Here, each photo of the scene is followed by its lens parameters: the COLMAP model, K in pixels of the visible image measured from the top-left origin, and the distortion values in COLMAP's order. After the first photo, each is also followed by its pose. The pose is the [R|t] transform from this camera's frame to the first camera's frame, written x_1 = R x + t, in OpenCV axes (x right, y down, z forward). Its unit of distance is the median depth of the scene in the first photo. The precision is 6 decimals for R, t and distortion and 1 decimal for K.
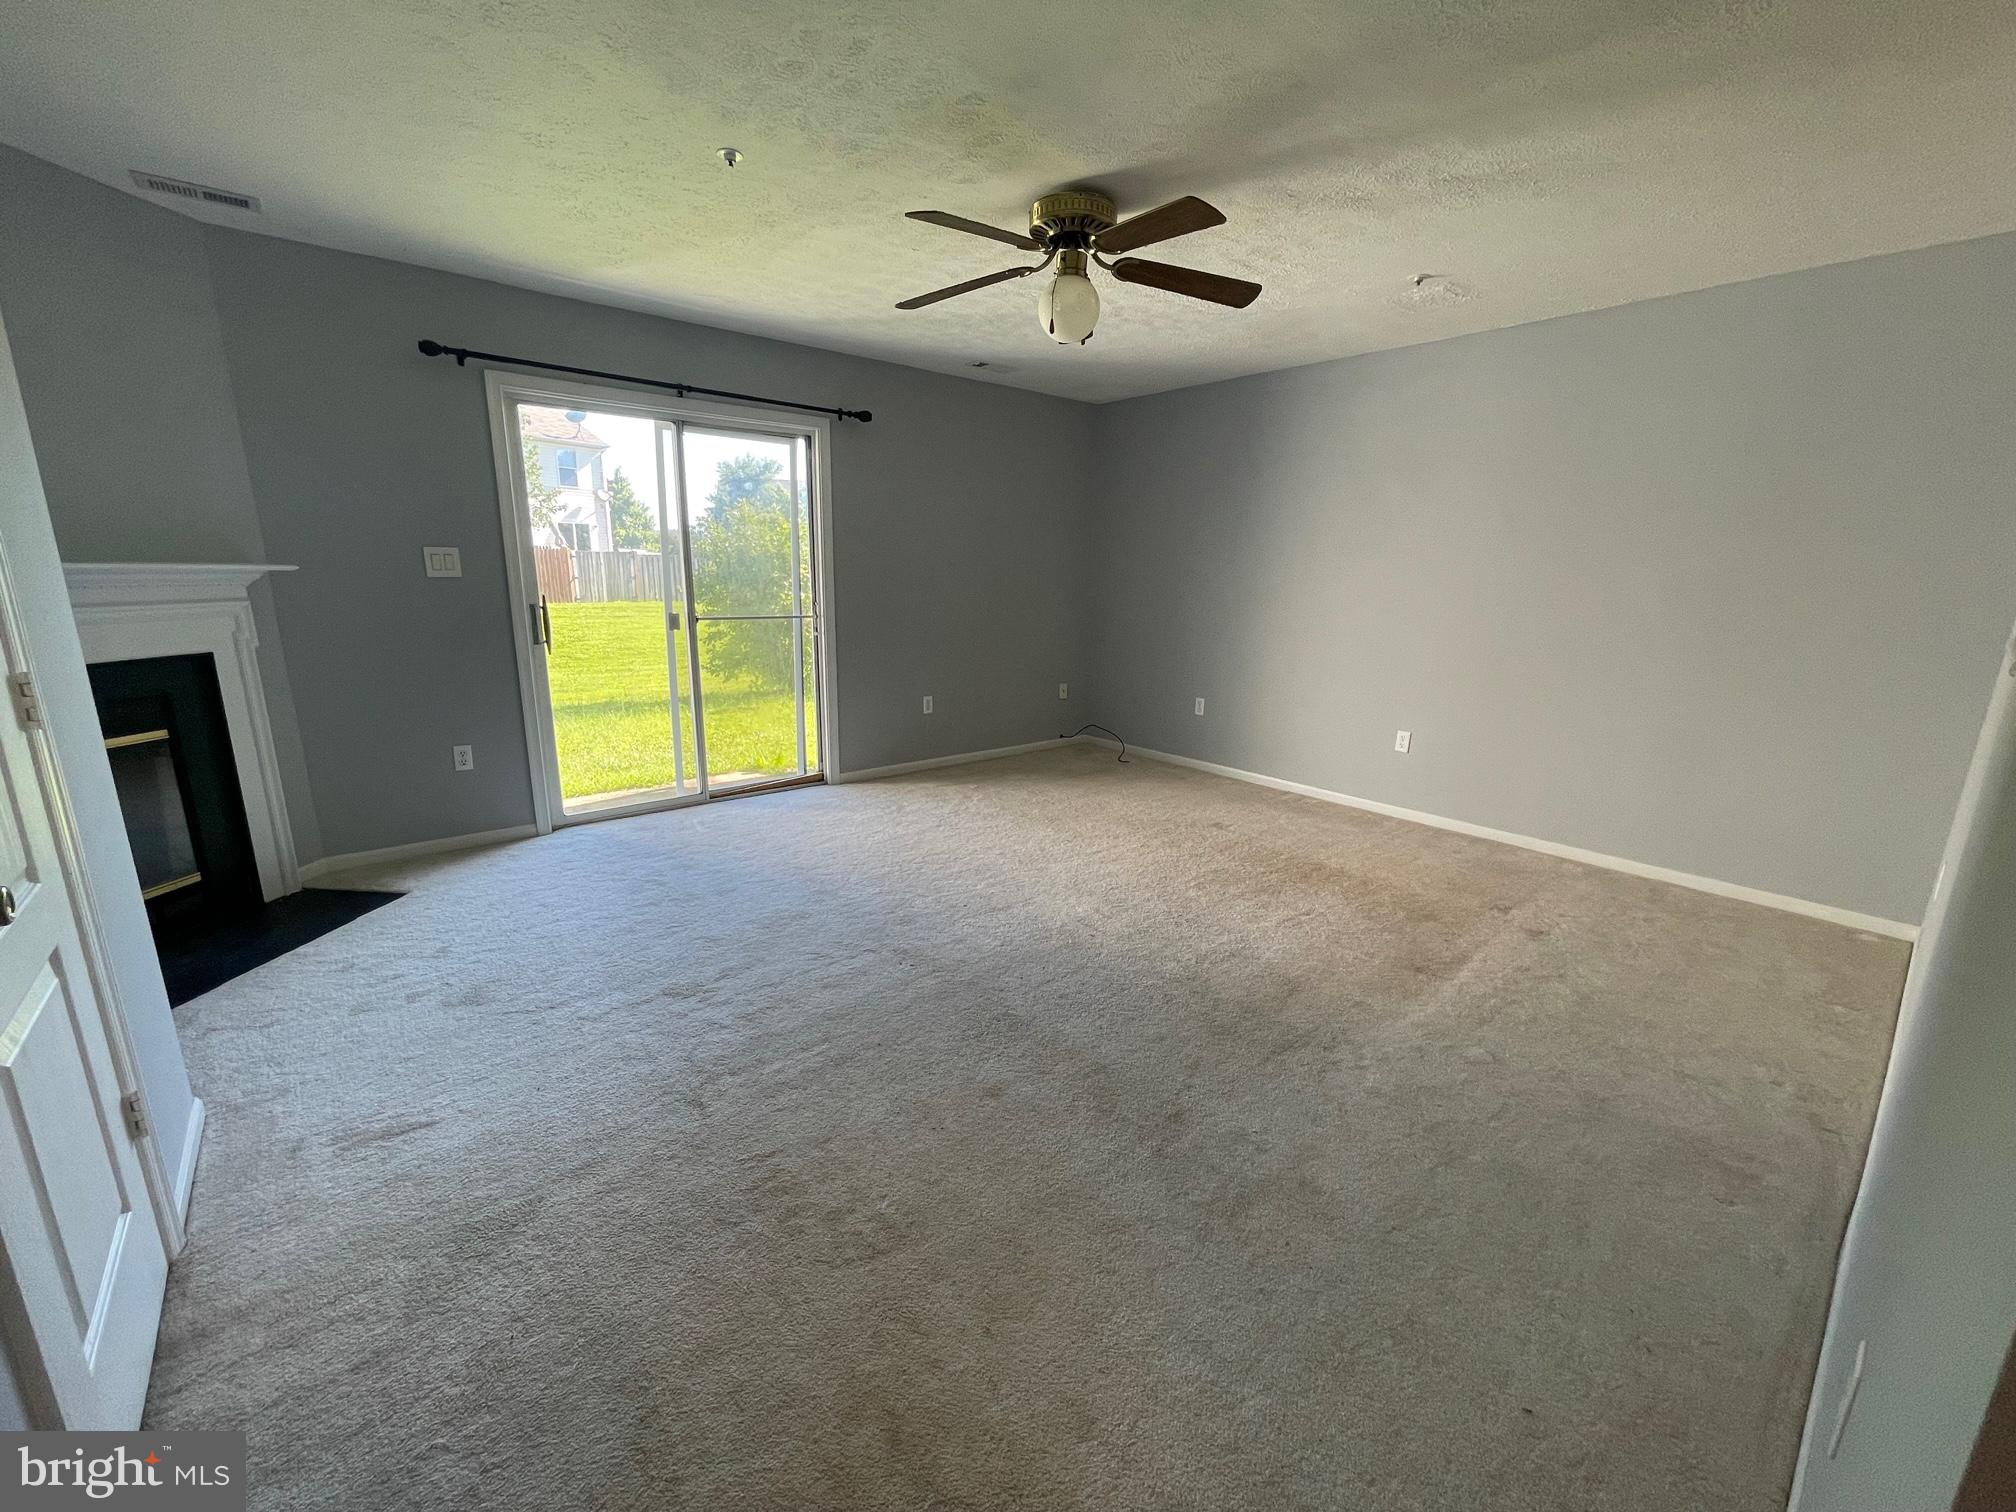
lens RADIAL K [[814.5, 0, 1012.1], [0, 814.5, 758.5], [0, 0, 1]] dist [0.002590, -0.000730]
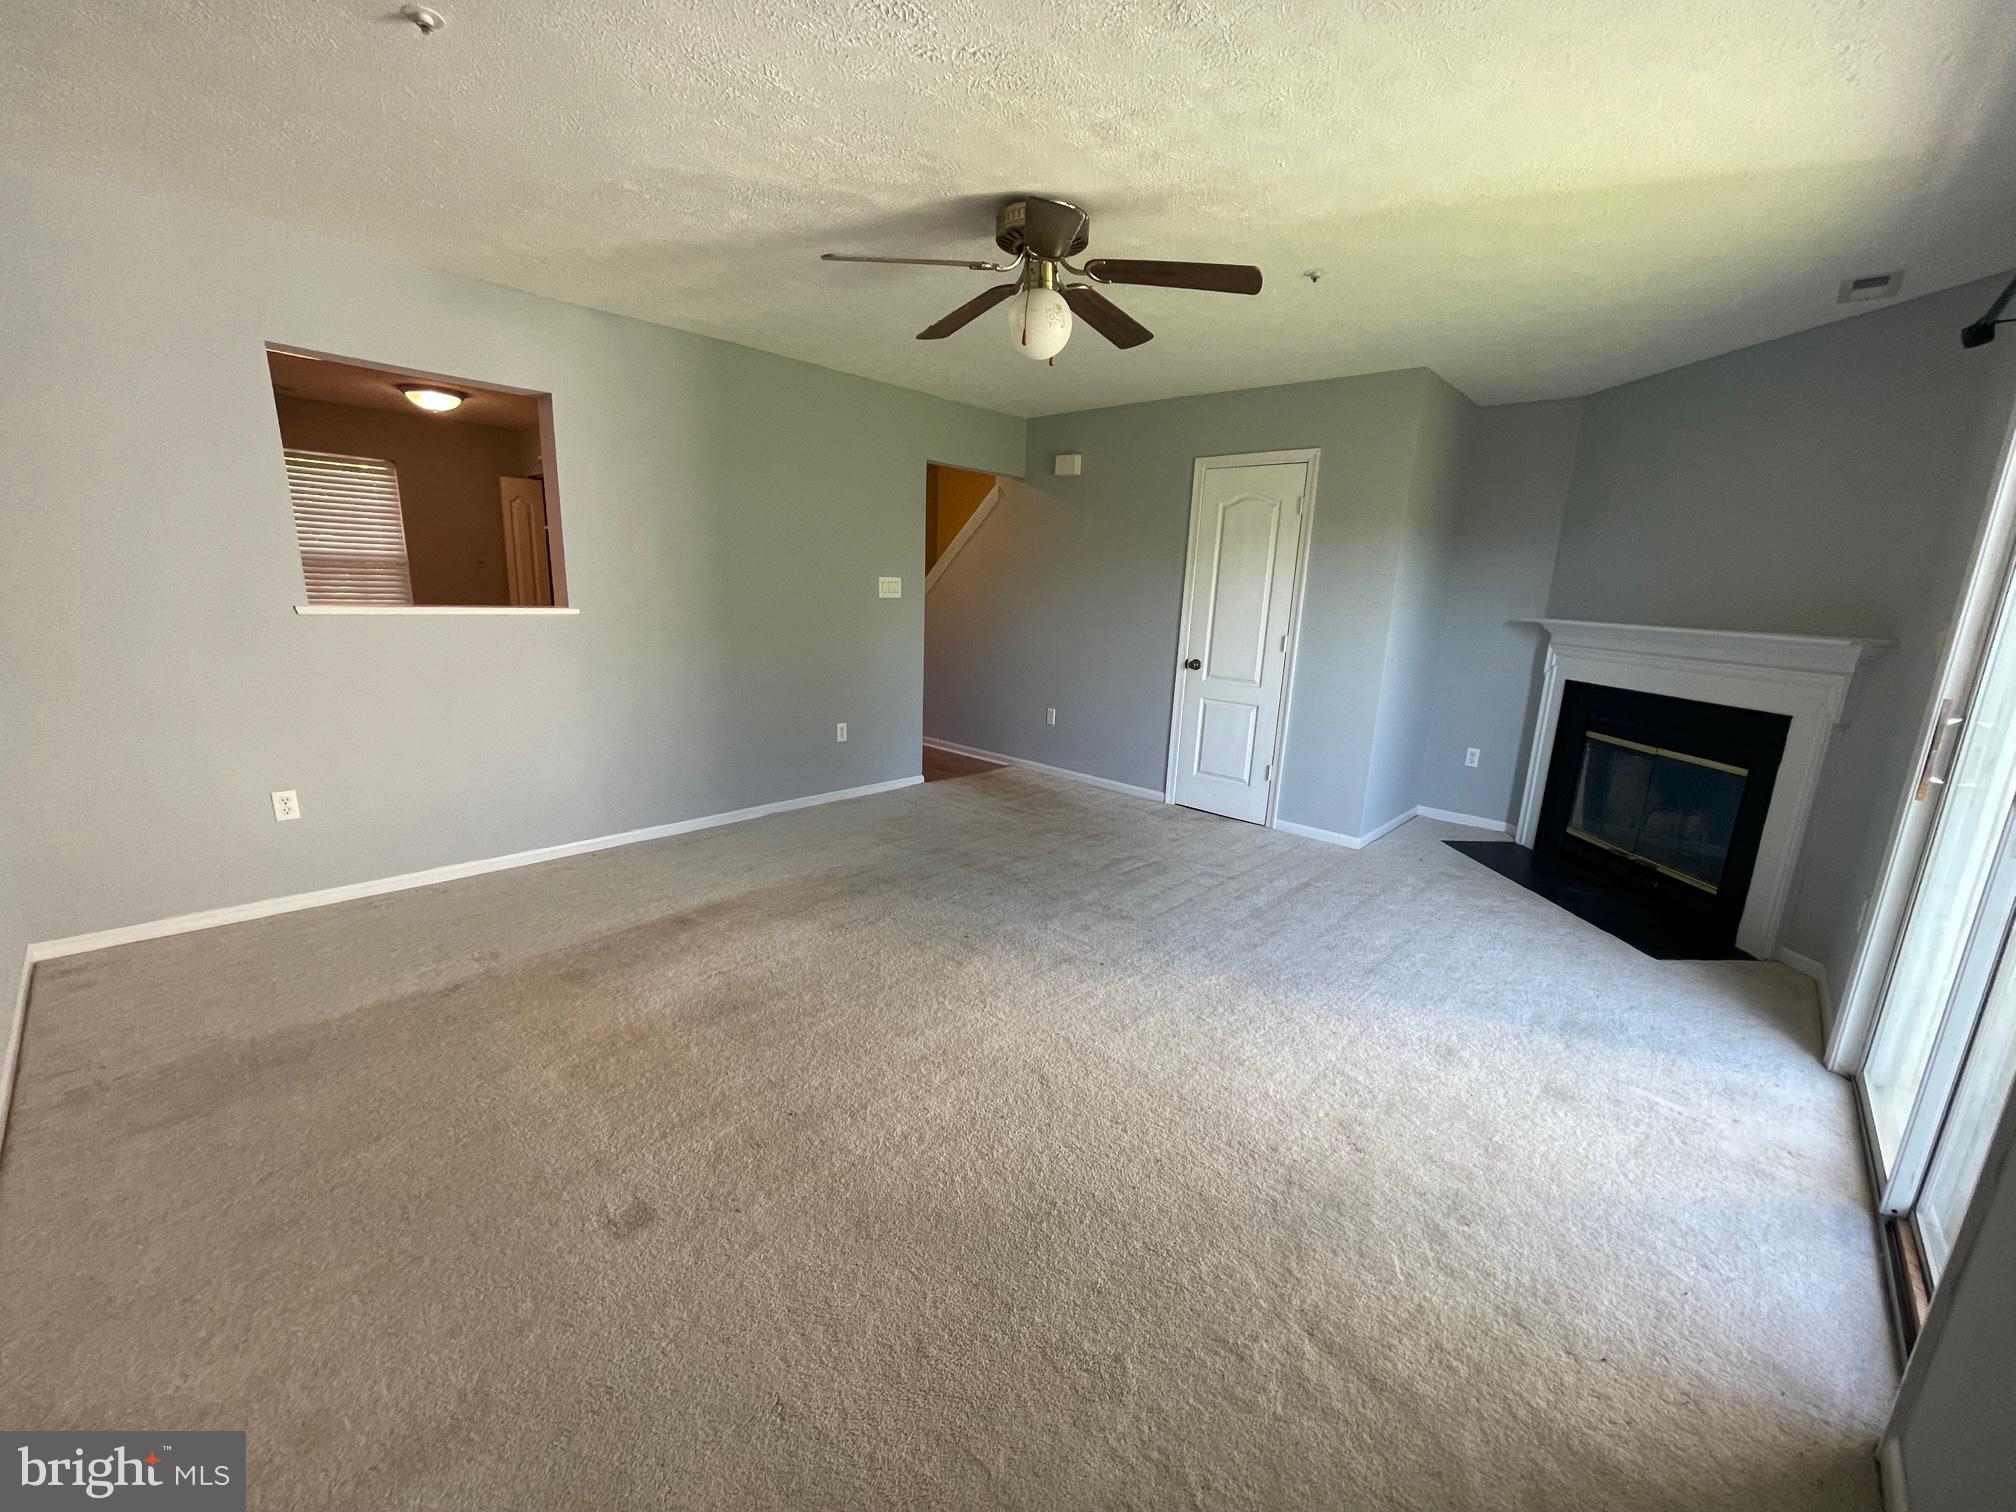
lens RADIAL K [[814.5, 0, 1003.9], [0, 814.5, 761.4], [0, 0, 1]] dist [0.002590, -0.000730]
pose [[-0.991496, -0.029077, -0.126845, 0.160593], [-0.081251, 0.899708, 0.428864, -0.374591], [0.101654, 0.435523, -0.894419, 1.554360]]
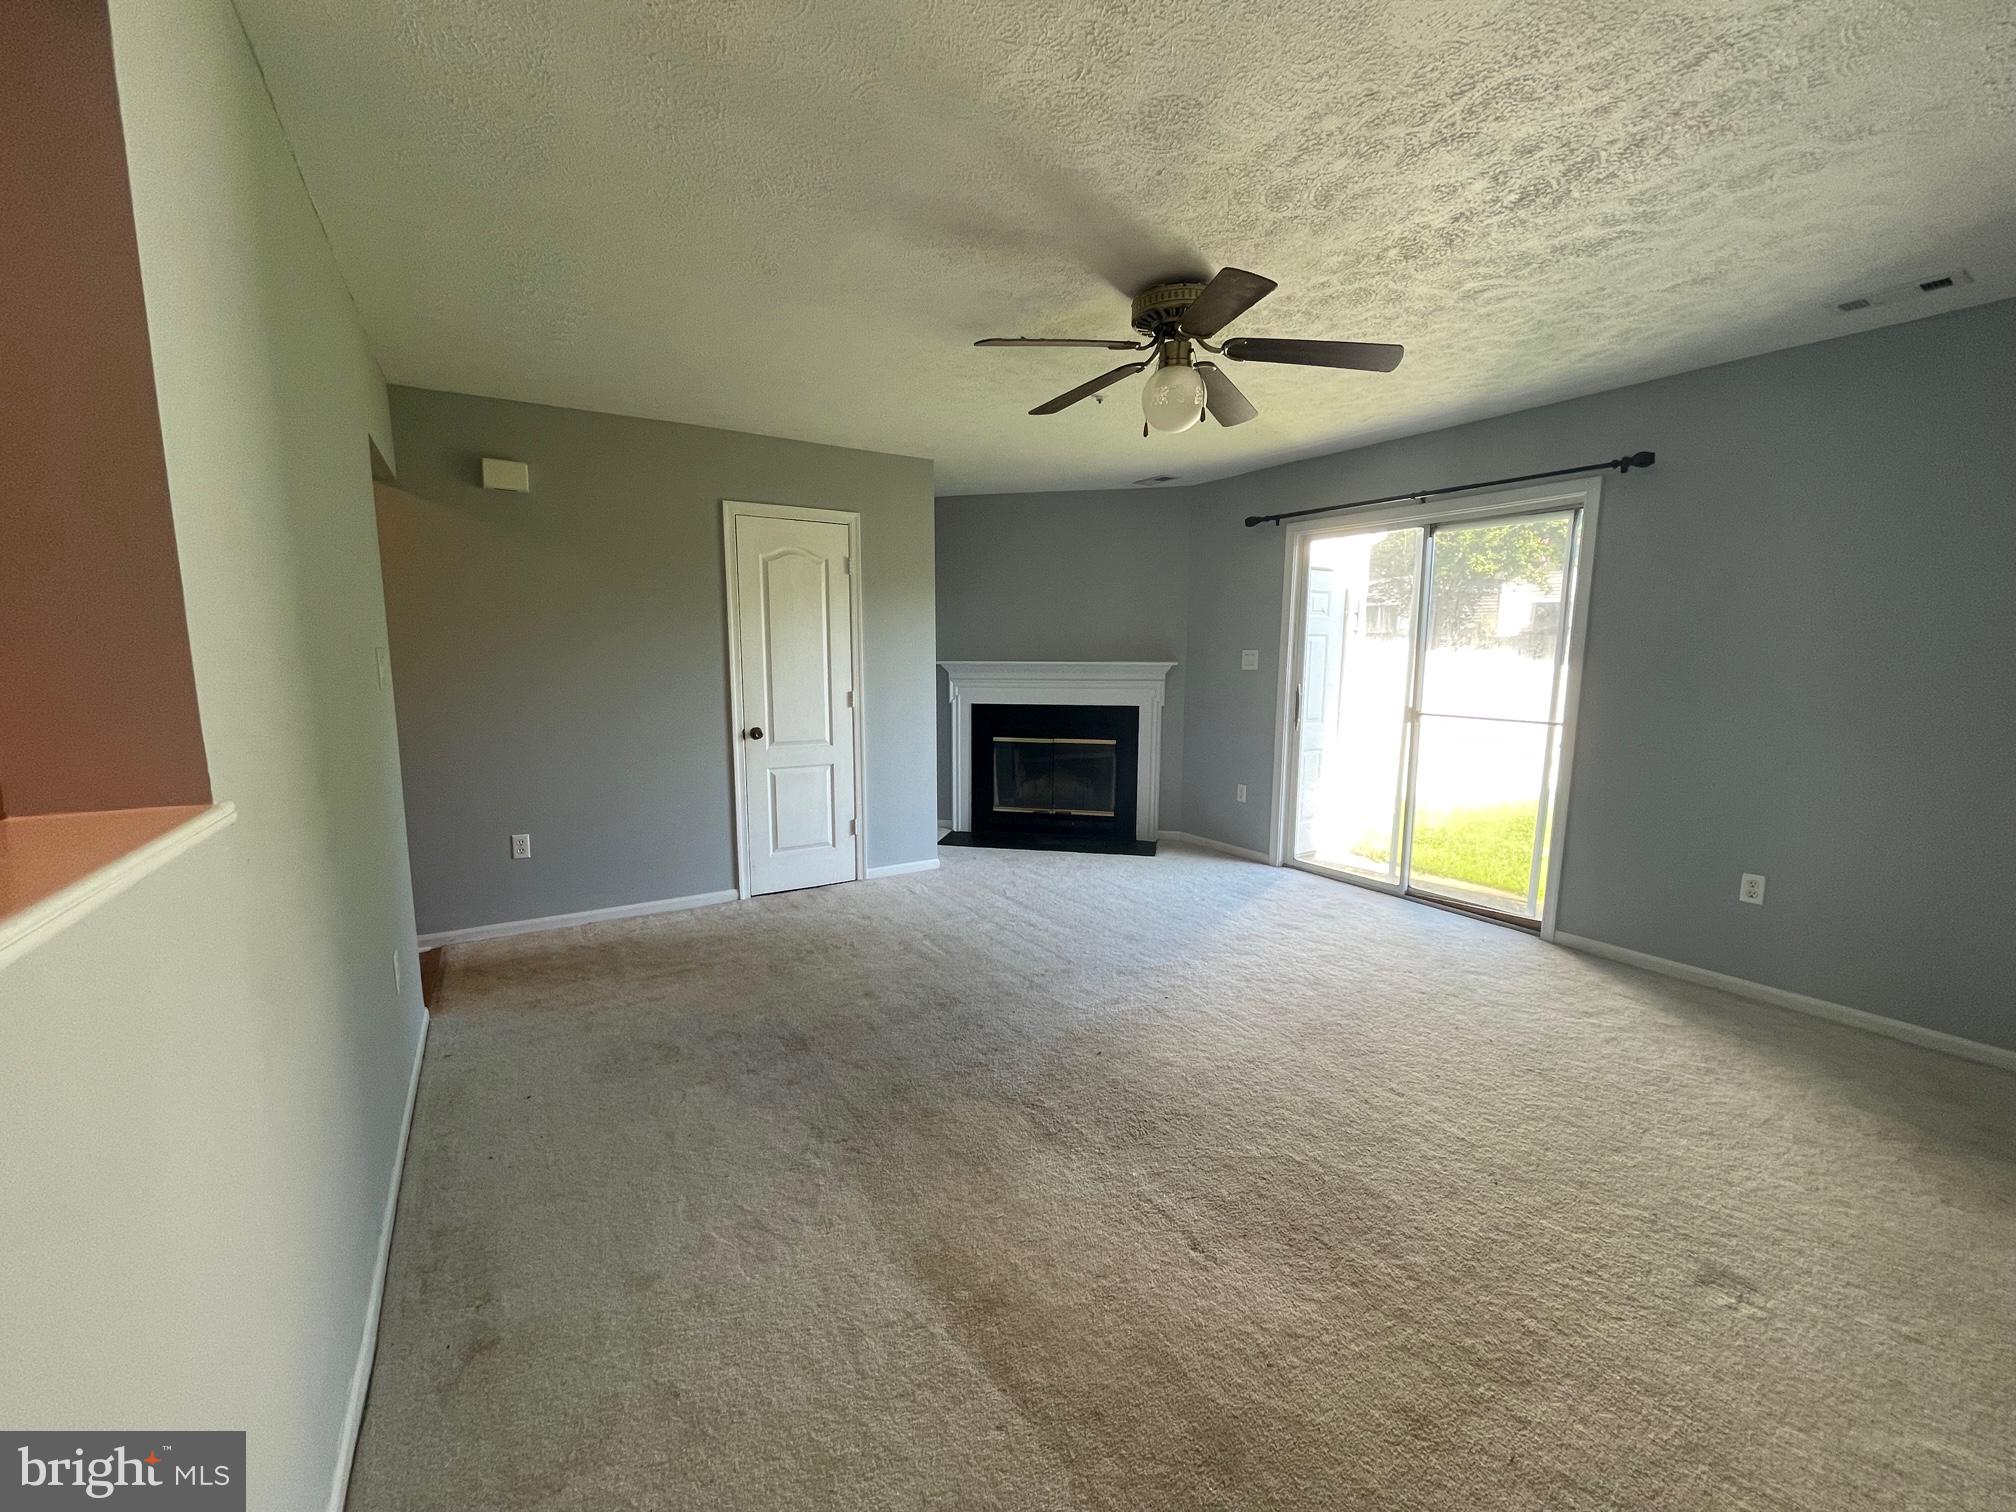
lens RADIAL K [[814.5, 0, 1000.1], [0, 814.5, 767.3], [0, 0, 1]] dist [0.002590, -0.000730]
pose [[-0.144236, 0.125755, -0.981520, 0.826311], [-0.228824, 0.960769, 0.156722, -0.179395], [0.962723, 0.247200, -0.109802, 0.765081]]
